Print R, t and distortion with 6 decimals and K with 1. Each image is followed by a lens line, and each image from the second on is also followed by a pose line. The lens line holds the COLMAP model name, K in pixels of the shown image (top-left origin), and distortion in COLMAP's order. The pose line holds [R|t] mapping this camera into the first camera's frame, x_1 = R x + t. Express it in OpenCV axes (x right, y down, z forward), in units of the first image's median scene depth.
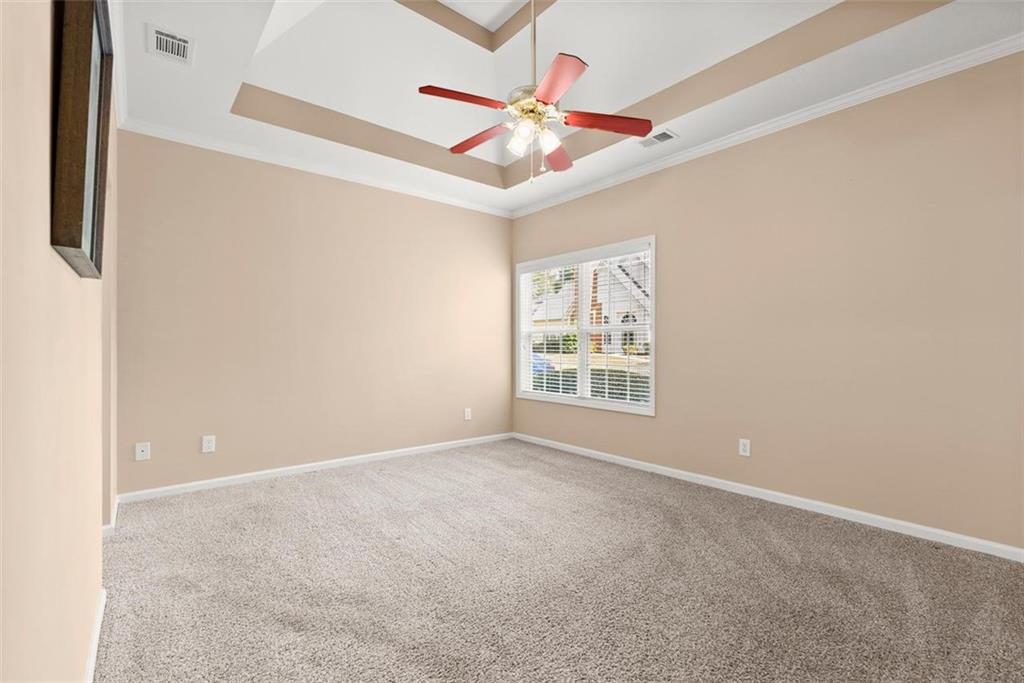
lens RADIAL K [[456.0, 0, 513.6], [0, 456.0, 340.7], [0, 0, 1]] dist [-0.003060, -0.000268]
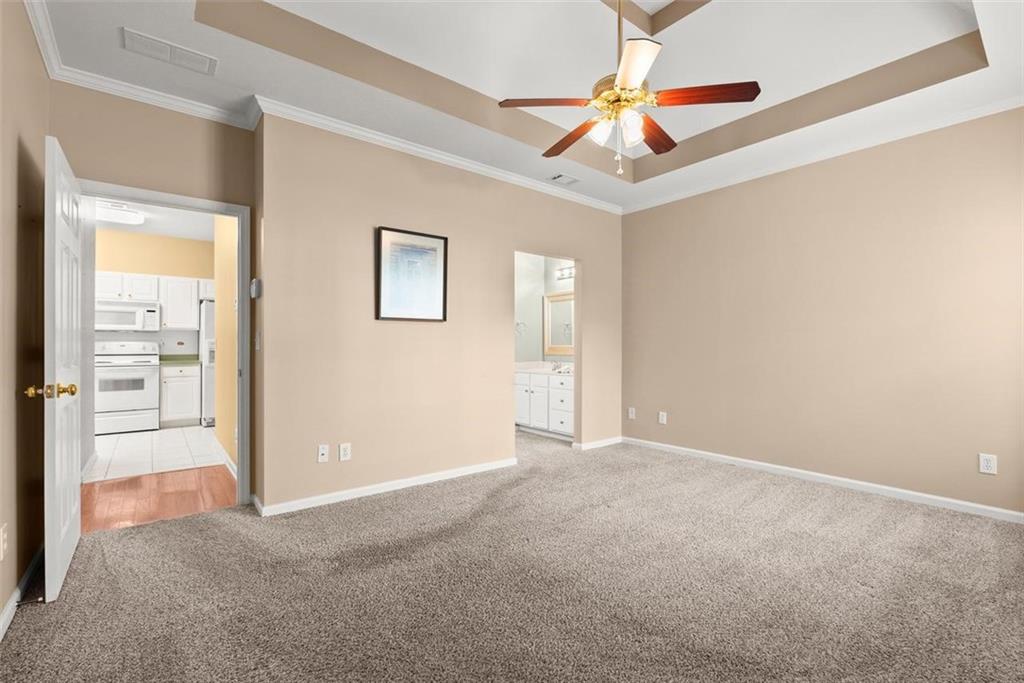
lens RADIAL K [[443.4, 0, 512.0], [0, 443.4, 341.5], [0, 0, 1]] dist [-0.001466, -0.000077]
pose [[-0.012996, -0.010863, -0.999857, 0.649890], [0.009667, 0.999893, -0.010989, 0.005365], [0.999869, -0.009809, -0.012890, 0.534465]]
